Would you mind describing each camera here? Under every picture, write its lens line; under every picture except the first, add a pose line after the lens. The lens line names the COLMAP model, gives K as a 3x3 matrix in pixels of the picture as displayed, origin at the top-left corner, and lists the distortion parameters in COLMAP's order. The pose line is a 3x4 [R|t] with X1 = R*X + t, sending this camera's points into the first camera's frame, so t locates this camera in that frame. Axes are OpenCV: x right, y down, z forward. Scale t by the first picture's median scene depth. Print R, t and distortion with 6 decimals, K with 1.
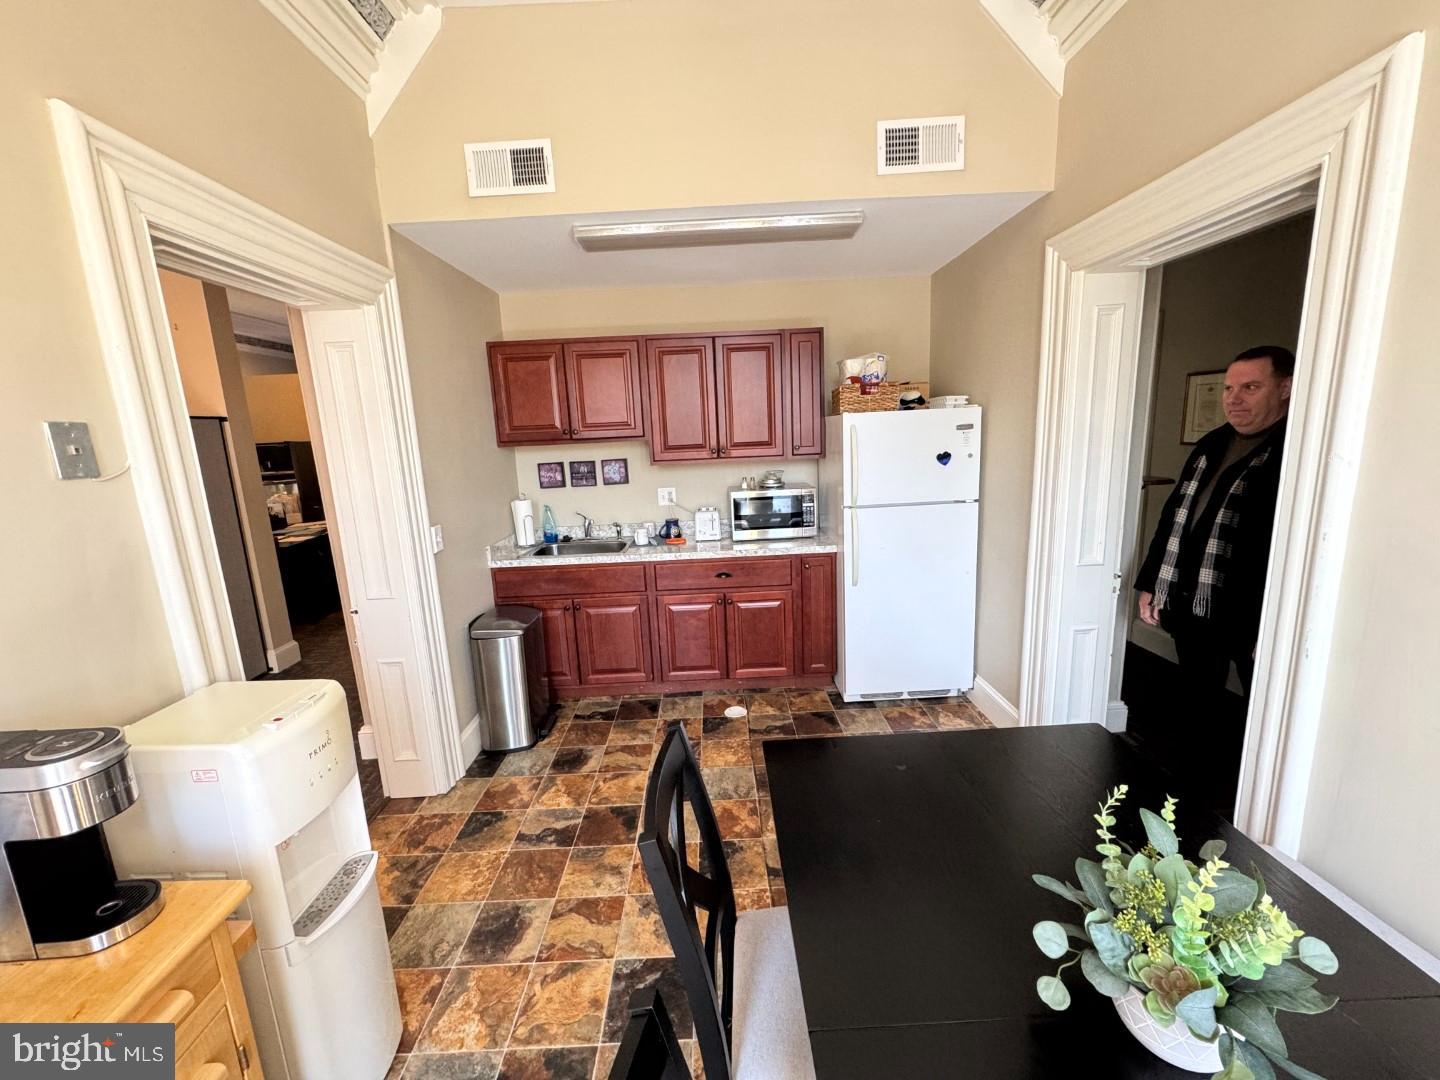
lens RADIAL K [[575.0, 0, 720.0], [0, 575.0, 540.0], [0, 0, 1]] dist [-0.000863, -0.000148]
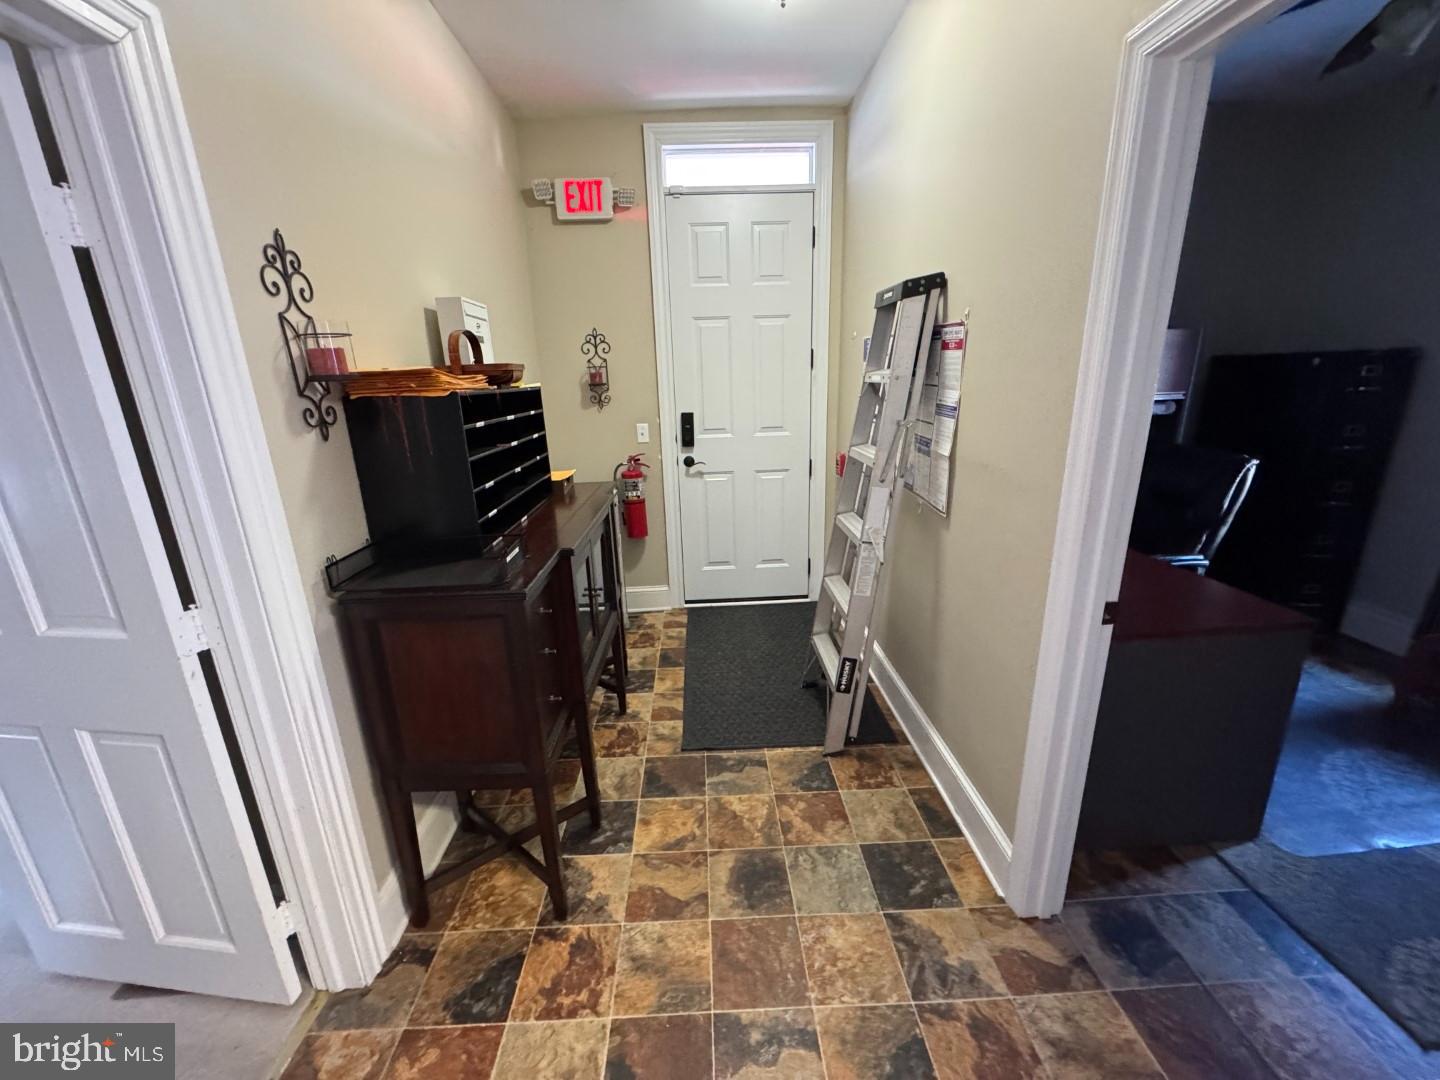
lens RADIAL K [[575.0, 0, 720.0], [0, 575.0, 540.0], [0, 0, 1]] dist [-0.000863, -0.000148]
pose [[-0.997226, 0.074316, -0.004051, -0.370388], [0.064570, 0.890941, 0.449506, -0.251302], [0.037015, 0.447997, -0.893268, 1.637820]]
